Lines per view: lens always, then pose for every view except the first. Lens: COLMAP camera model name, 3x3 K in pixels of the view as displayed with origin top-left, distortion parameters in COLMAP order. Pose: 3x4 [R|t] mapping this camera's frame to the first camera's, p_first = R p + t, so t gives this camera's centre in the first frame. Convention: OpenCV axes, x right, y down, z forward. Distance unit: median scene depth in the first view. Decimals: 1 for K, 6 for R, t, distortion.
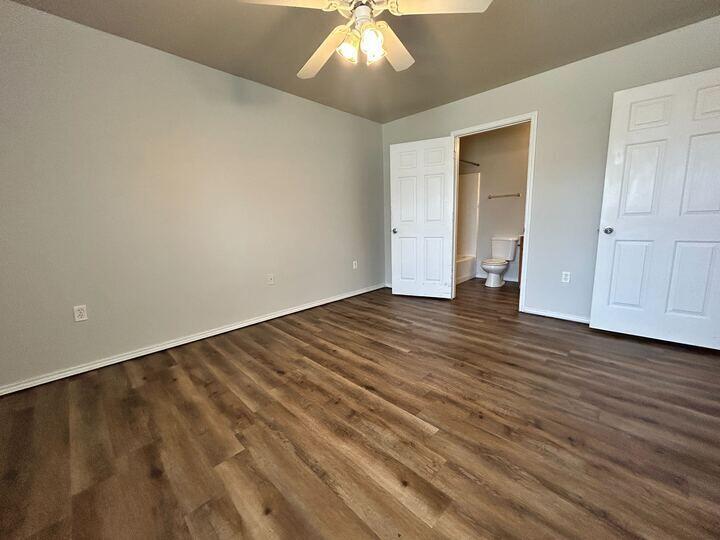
lens RADIAL K [[294.1, 0, 360.0], [0, 294.1, 270.0], [0, 0, 1]] dist [0.000043, 0.000075]
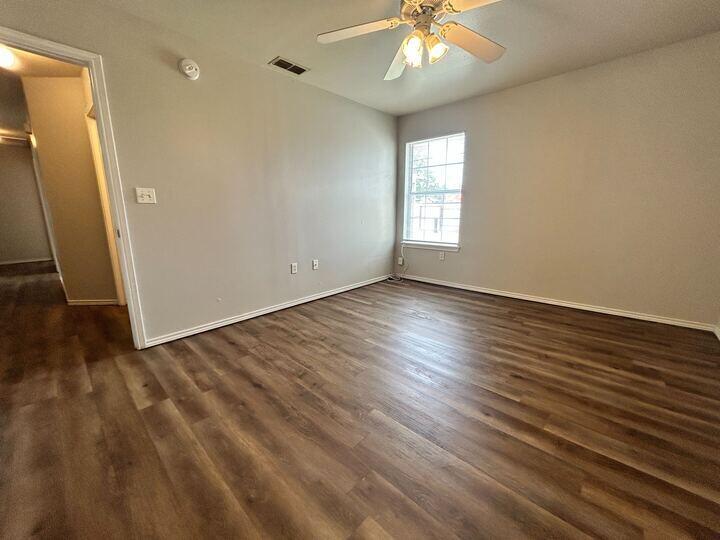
lens RADIAL K [[290.8, 0, 360.0], [0, 290.8, 270.0], [0, 0, 1]] dist [-0.000715, -0.000009]
pose [[-0.999032, 0.039400, -0.019542, 0.223910], [0.029590, 0.930890, 0.364099, -0.303604], [0.032537, 0.363169, -0.931155, 1.726952]]
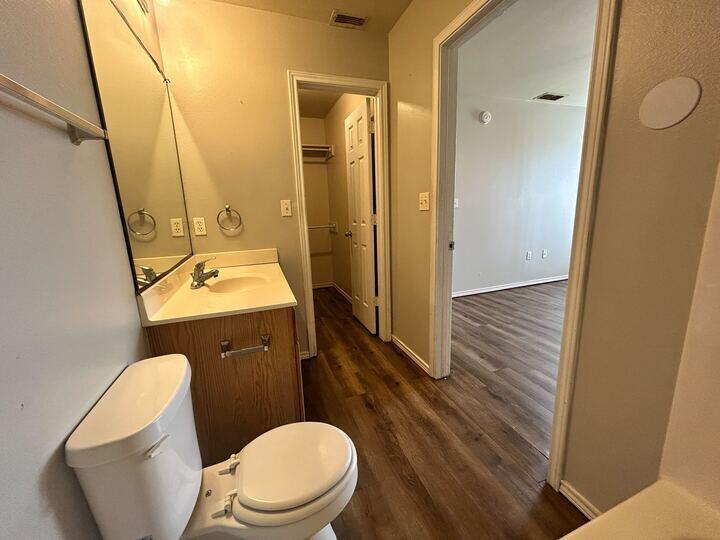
lens RADIAL K [[294.1, 0, 360.0], [0, 294.1, 270.0], [0, 0, 1]] dist [0.000043, 0.000075]
pose [[-0.896553, -0.029262, 0.441968, 0.696289], [0.137600, 0.930046, 0.340706, -0.494354], [-0.421020, 0.366276, -0.829810, 2.417214]]
